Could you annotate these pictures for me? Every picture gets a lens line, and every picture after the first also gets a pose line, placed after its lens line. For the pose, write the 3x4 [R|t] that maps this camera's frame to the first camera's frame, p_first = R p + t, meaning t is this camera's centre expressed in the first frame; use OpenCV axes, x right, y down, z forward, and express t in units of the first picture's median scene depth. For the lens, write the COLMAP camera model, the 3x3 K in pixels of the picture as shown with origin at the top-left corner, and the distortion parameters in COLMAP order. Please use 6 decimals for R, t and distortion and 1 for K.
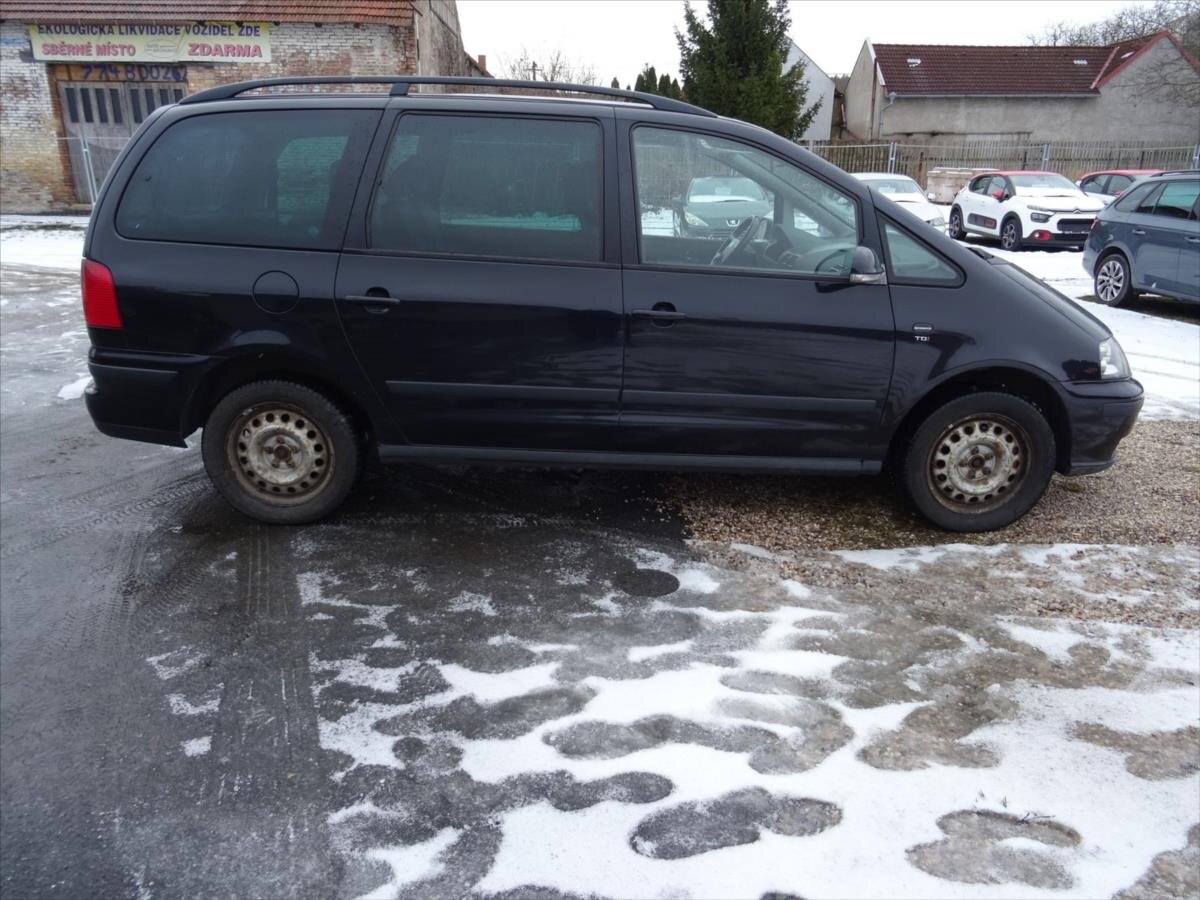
lens RADIAL K [[875.8, 0, 600.0], [0, 875.8, 450.0], [0, 0, 1]] dist [0.001010, -0.001031]
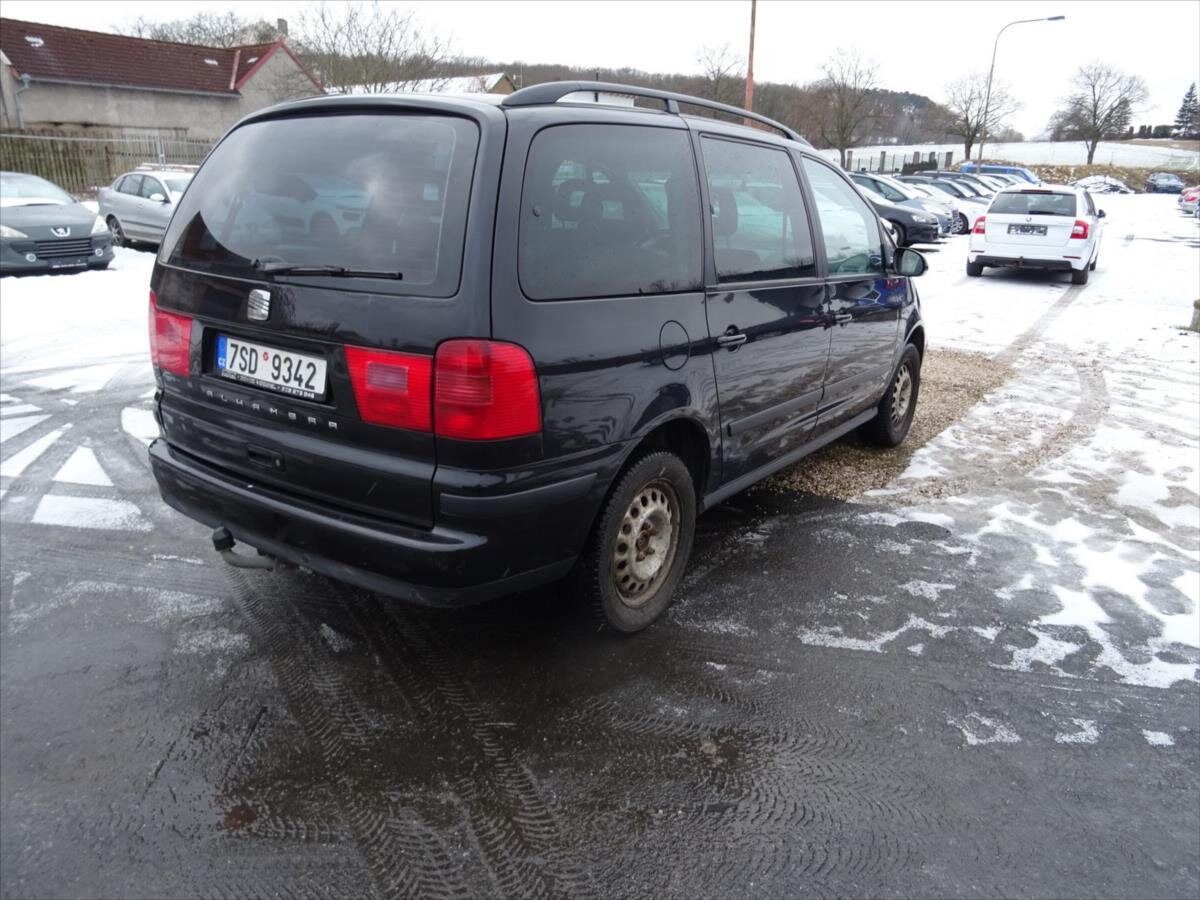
lens RADIAL K [[875.8, 0, 600.0], [0, 875.8, 450.0], [0, 0, 1]] dist [0.001010, -0.001031]
pose [[0.576973, -0.238622, 0.781129, -0.997357], [0.232526, 0.964785, 0.122973, -0.187599], [-0.782965, 0.110680, 0.612140, 0.511830]]
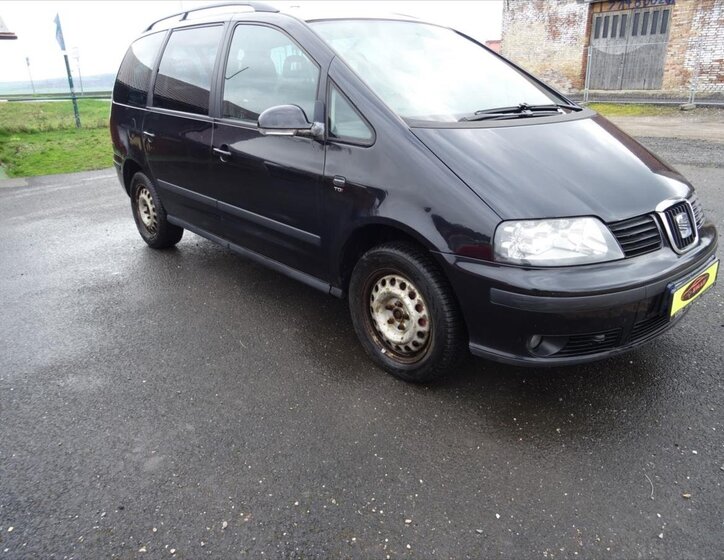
lens RADIAL K [[543.1, 0, 359.4], [0, 543.1, 275.3], [0, 0, 1]] dist [-0.002456, 0.006920]
pose [[0.646162, 0.230844, -0.727451, 0.876517], [-0.200519, 0.971023, 0.130026, -0.108372], [0.736388, 0.061850, 0.673727, 0.513389]]
